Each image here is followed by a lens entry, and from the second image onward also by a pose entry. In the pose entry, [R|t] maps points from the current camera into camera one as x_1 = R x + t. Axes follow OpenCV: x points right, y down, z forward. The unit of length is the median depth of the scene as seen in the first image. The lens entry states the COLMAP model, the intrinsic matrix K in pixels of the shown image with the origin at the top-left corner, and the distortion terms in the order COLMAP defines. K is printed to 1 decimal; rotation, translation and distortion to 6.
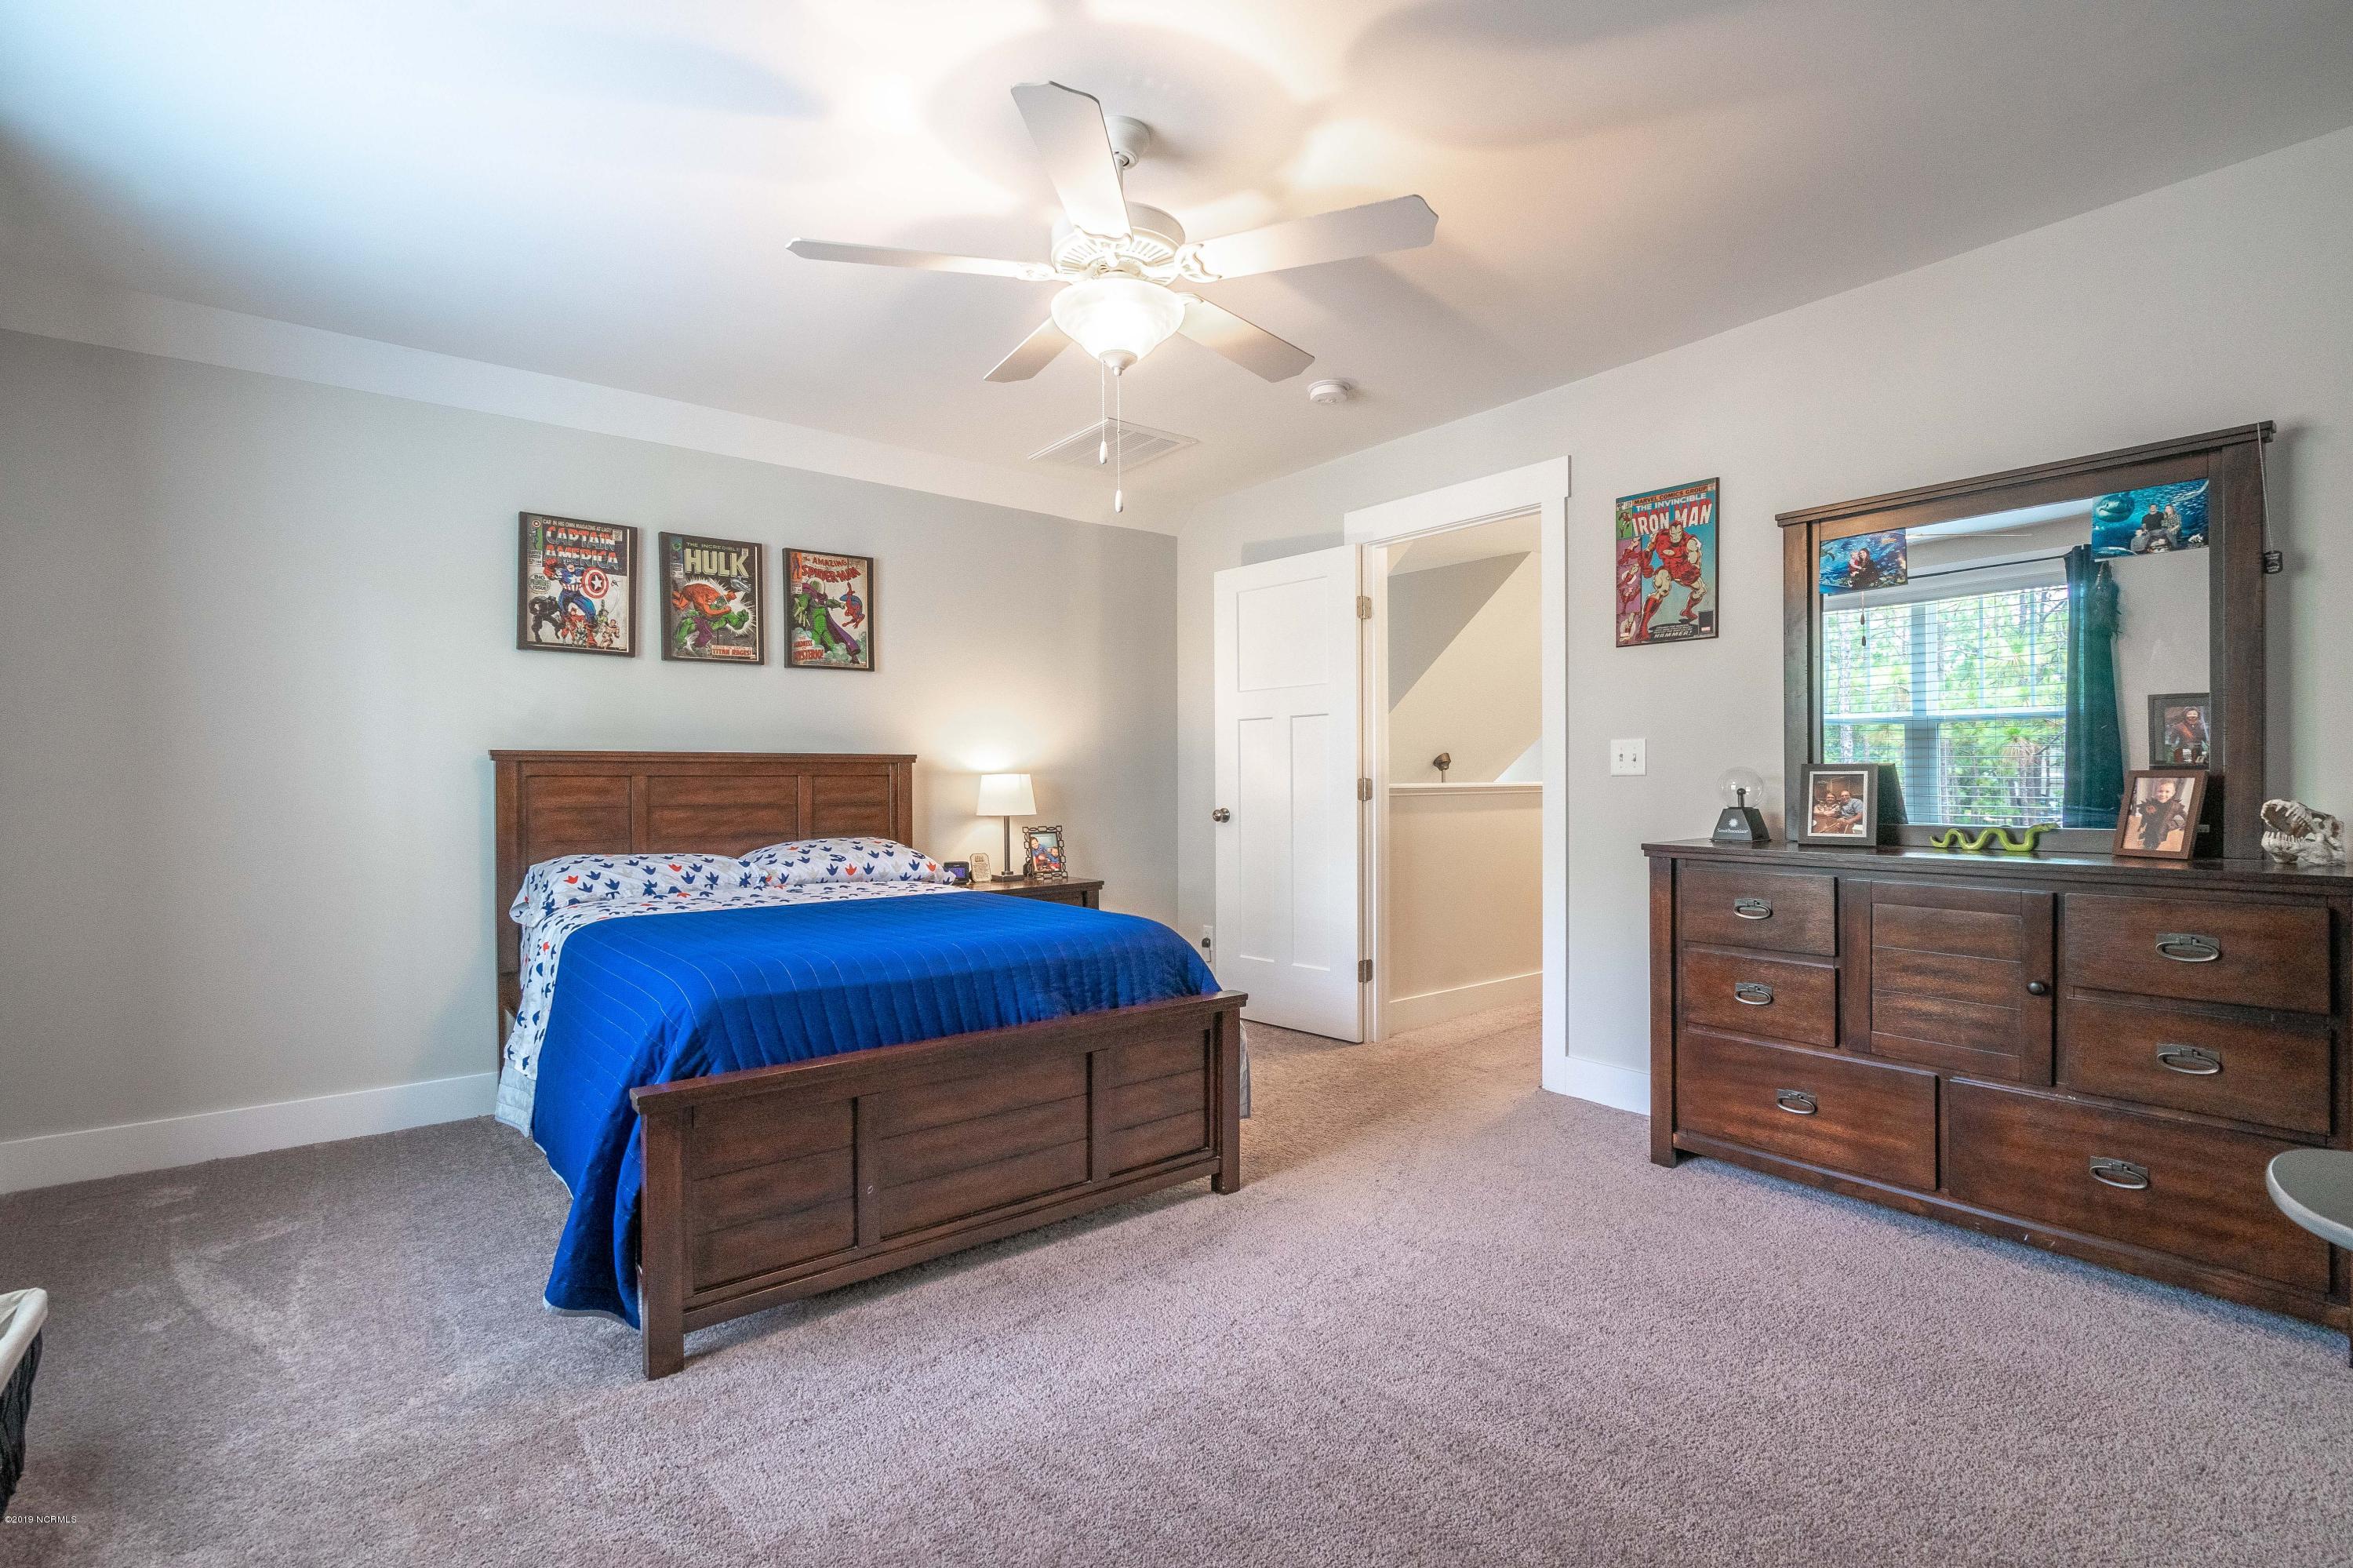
lens RADIAL K [[1058.3, 0, 1177.8], [0, 1058.3, 788.3], [0, 0, 1]] dist [-0.003550, 0.000636]
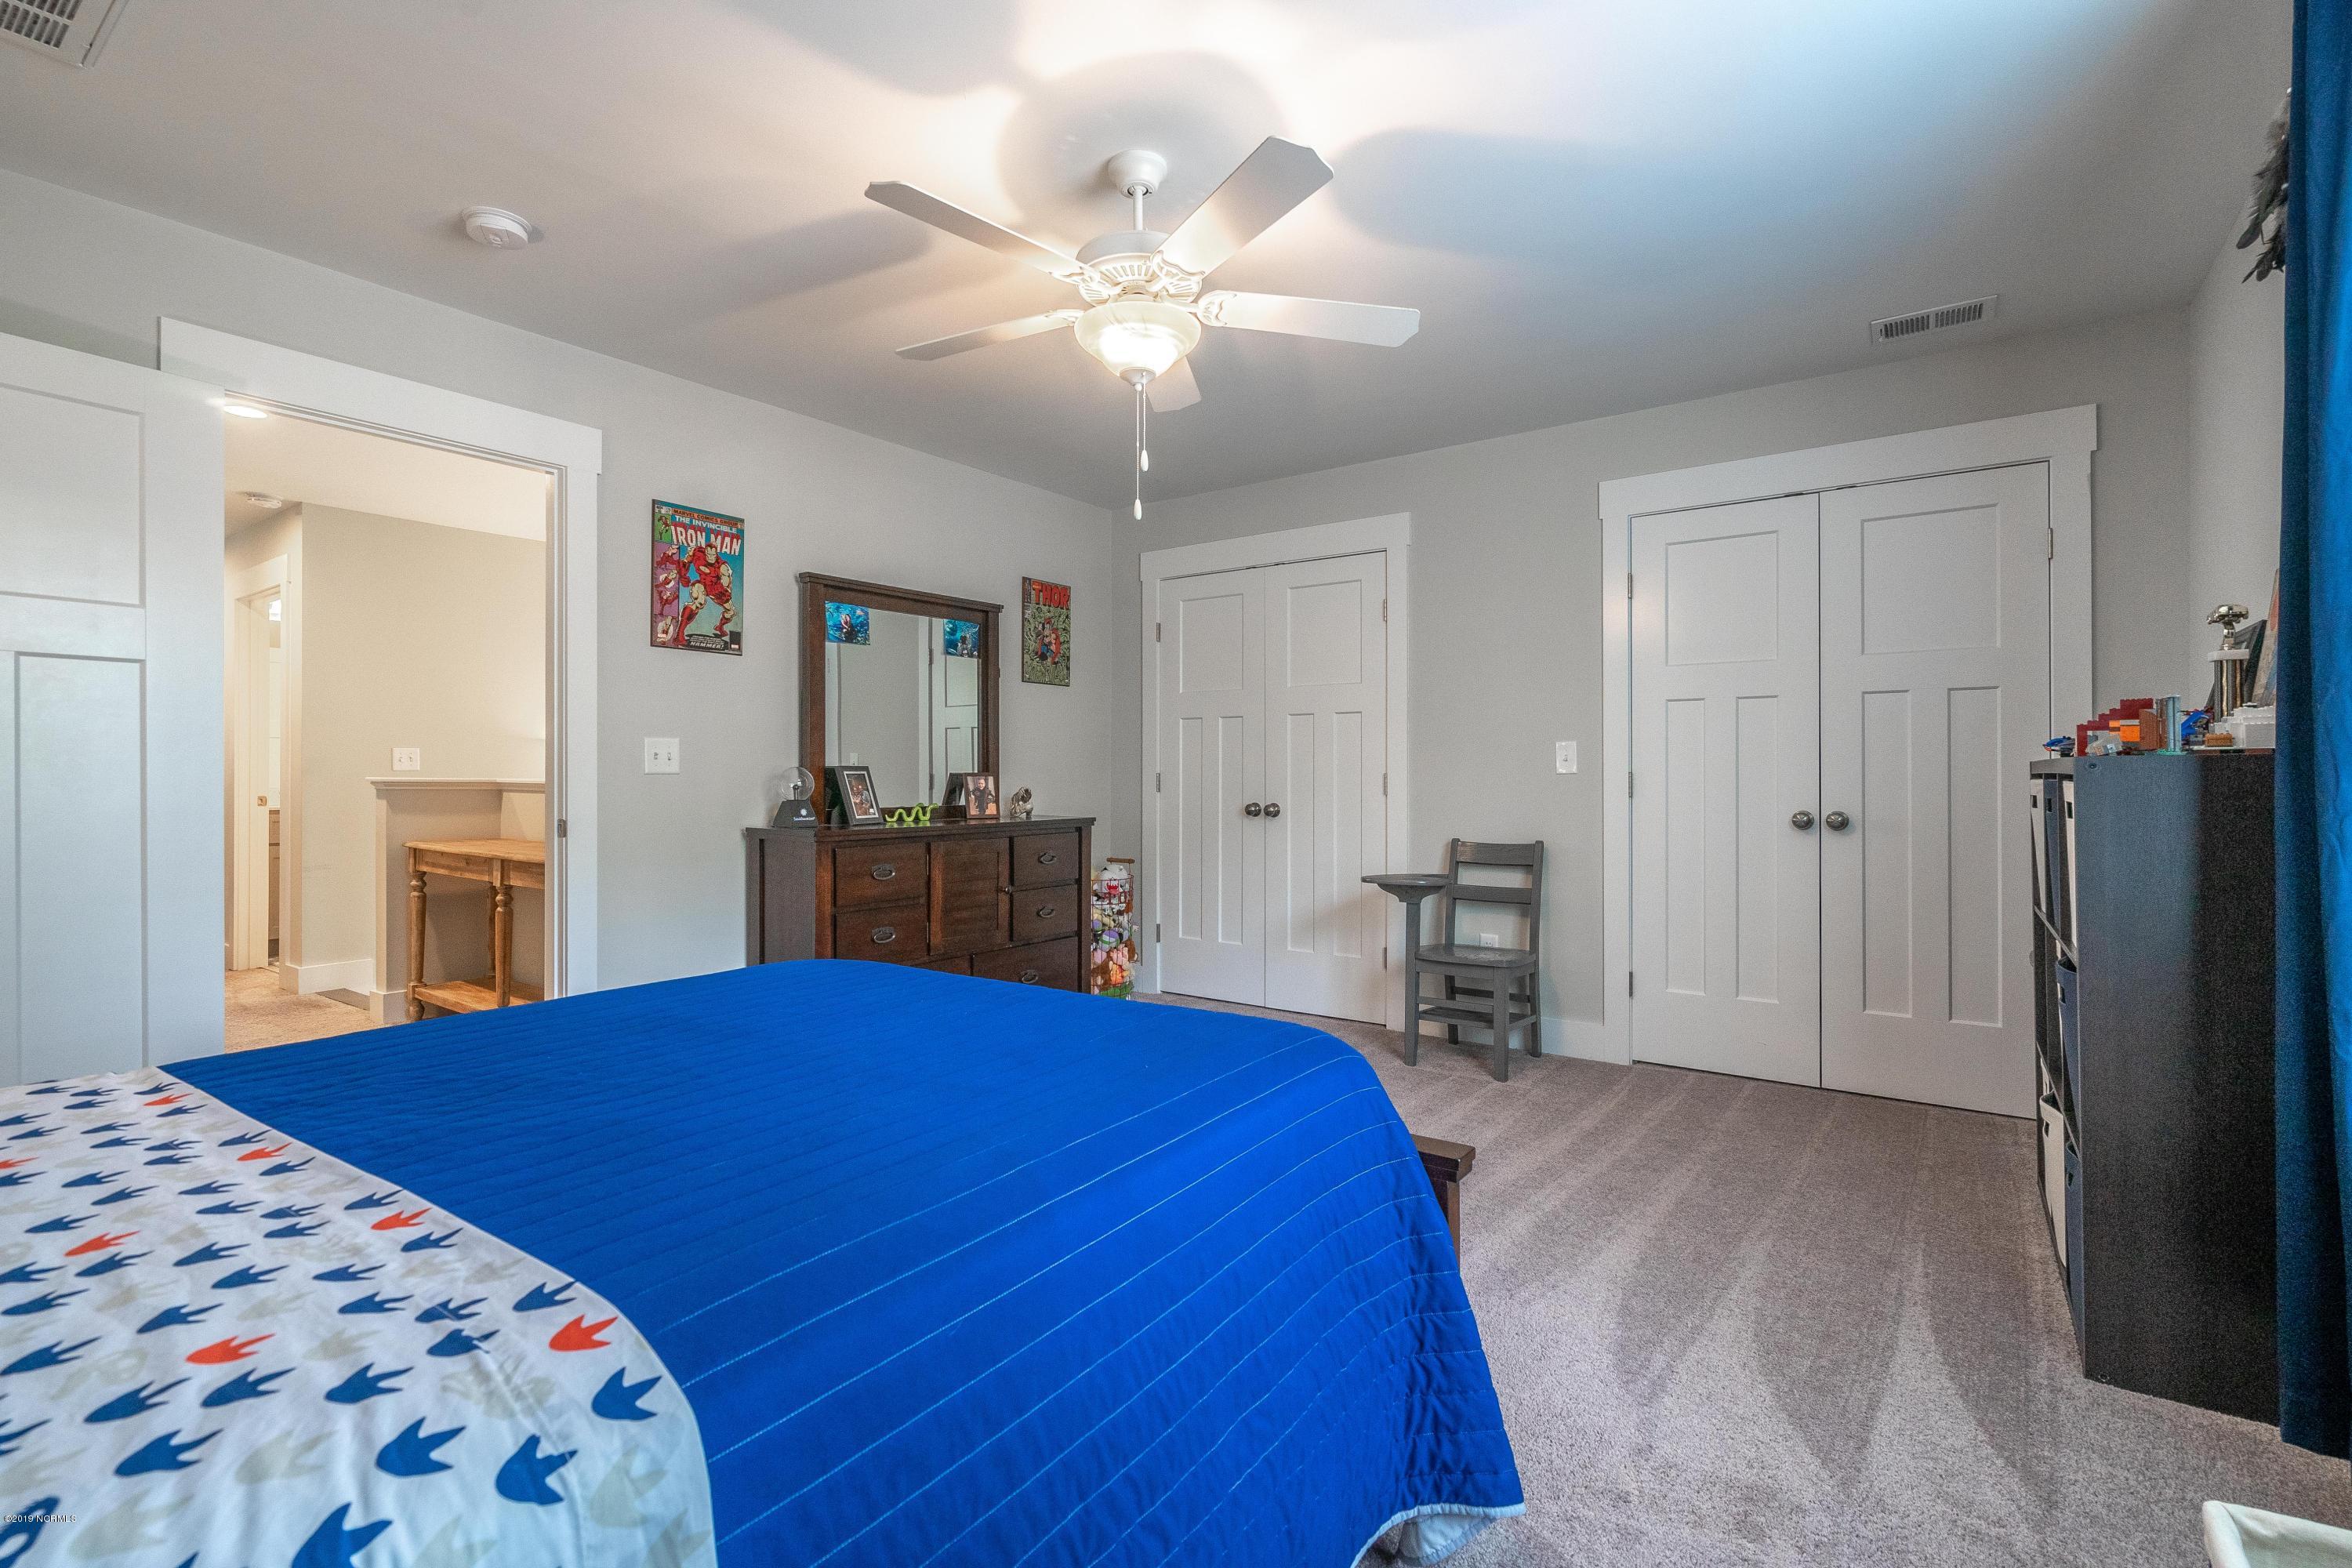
lens RADIAL K [[1057.9, 0, 1177.3], [0, 1057.9, 788.3], [0, 0, 1]] dist [-0.003550, 0.000636]
pose [[-0.264709, -0.005681, 0.964312, -0.690334], [0.012846, 0.999873, 0.009417, -0.001269], [-0.964243, 0.014880, -0.264603, 0.789591]]
